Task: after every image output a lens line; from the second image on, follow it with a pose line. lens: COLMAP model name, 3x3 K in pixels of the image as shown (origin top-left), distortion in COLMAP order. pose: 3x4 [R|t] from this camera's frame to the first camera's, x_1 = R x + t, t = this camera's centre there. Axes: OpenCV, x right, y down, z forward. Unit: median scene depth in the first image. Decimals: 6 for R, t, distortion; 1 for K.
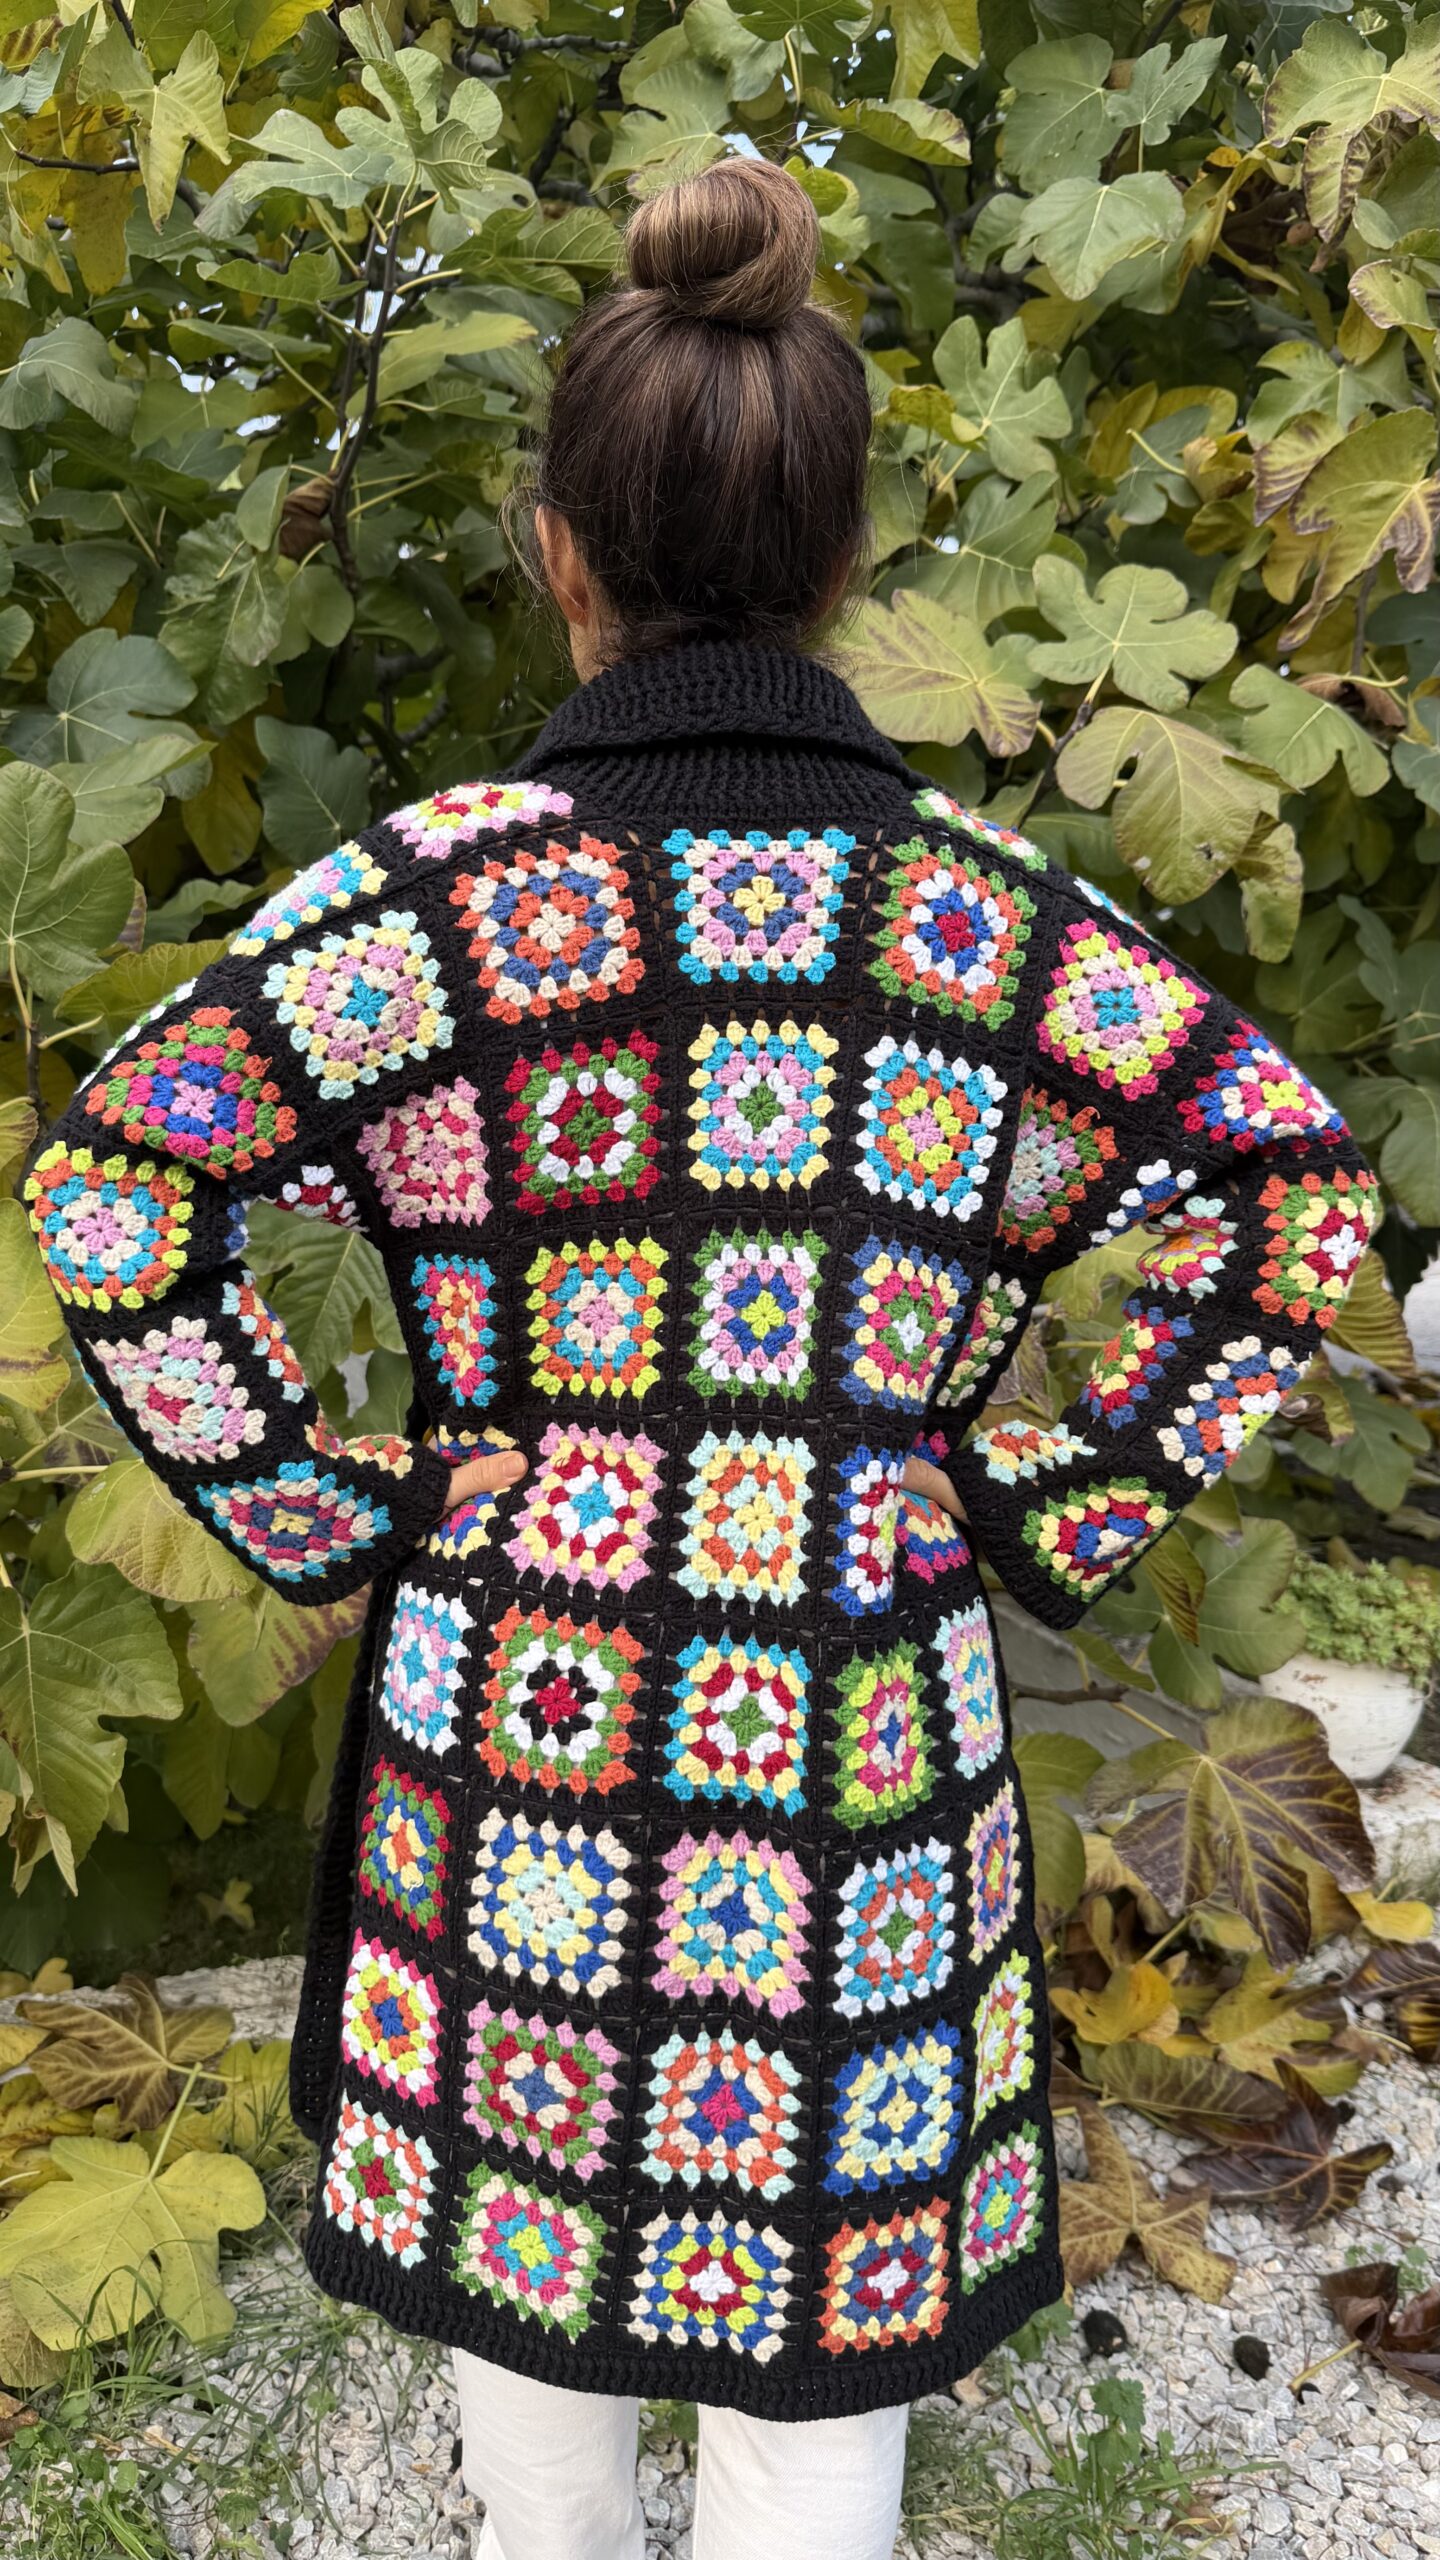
lens RADIAL K [[1699.4, 0, 498.7], [0, 1699.4, 1273.7], [0, 0, 1]] dist [-0.025804, 0.001127]
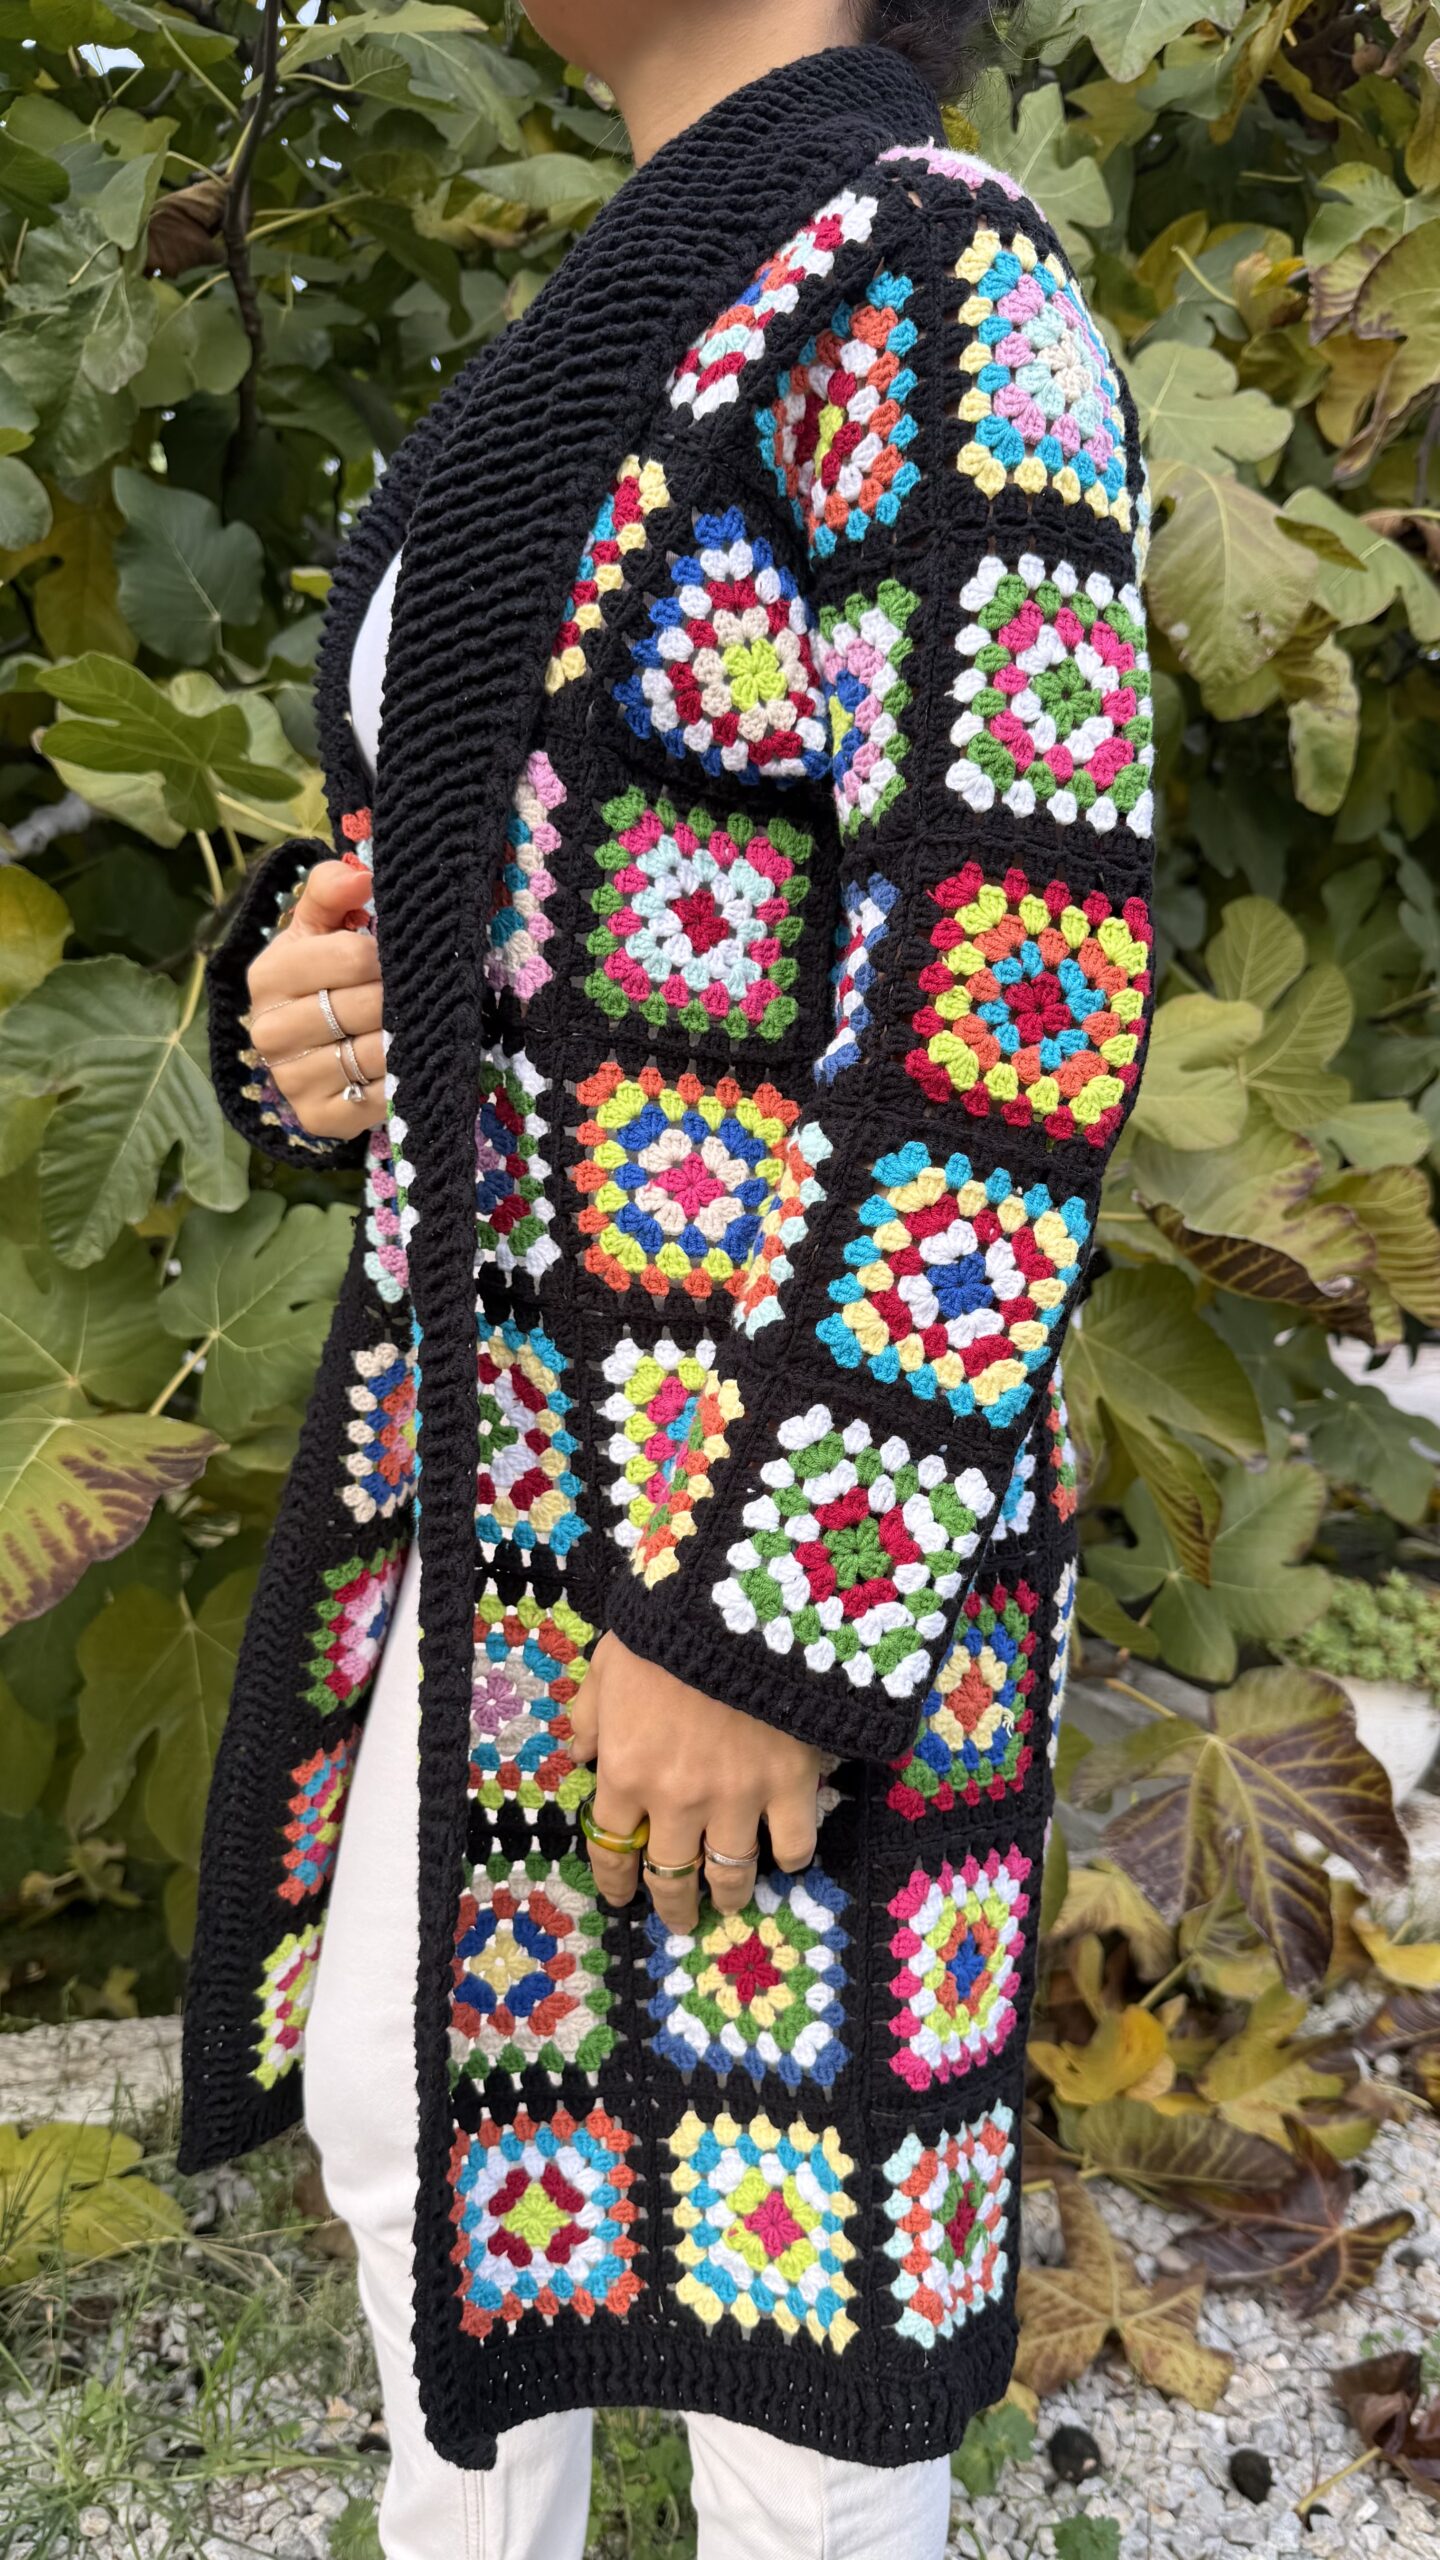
lens RADIAL K [[1837.9, 0, 752.7], [0, 1837.9, 1306.0], [0, 0, 1]] dist [0.000110, -0.028859]
pose [[0.988673, 0.034520, 0.146063, 0.049115], [-0.033659, 0.999398, -0.008364, 0.075445], [-0.146264, 0.003353, 0.989240, 0.122852]]
